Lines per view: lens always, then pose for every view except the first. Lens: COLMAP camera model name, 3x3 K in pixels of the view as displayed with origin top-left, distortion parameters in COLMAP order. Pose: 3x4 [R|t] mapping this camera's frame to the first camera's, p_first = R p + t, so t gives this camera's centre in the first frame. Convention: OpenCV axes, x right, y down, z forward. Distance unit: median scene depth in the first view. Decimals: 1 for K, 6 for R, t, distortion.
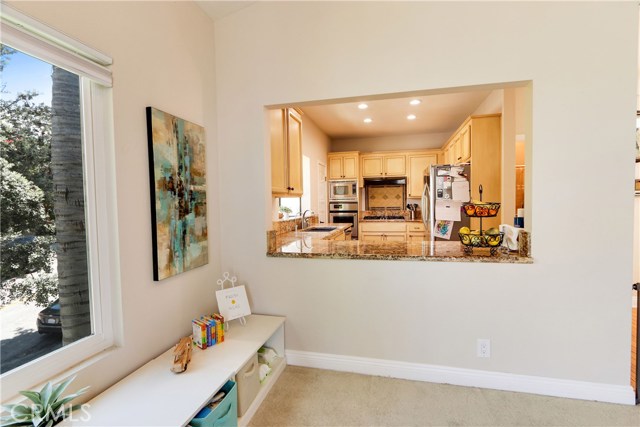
lens RADIAL K [[293.5, 0, 320.7], [0, 293.5, 213.3], [0, 0, 1]] dist [-0.000282, -0.000018]
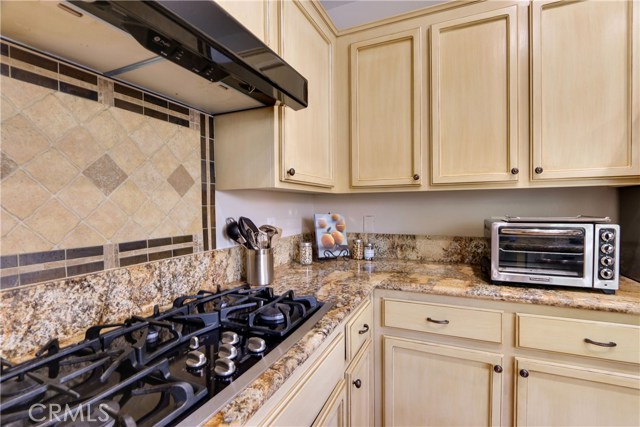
lens RADIAL K [[293.5, 0, 321.0], [0, 293.5, 212.1], [0, 0, 1]] dist [-0.000282, -0.000018]
pose [[0.168339, -0.011445, 0.985663, 0.097374], [0.036413, 0.999322, 0.005385, -0.034122], [-0.985056, 0.034984, 0.168642, 0.883092]]
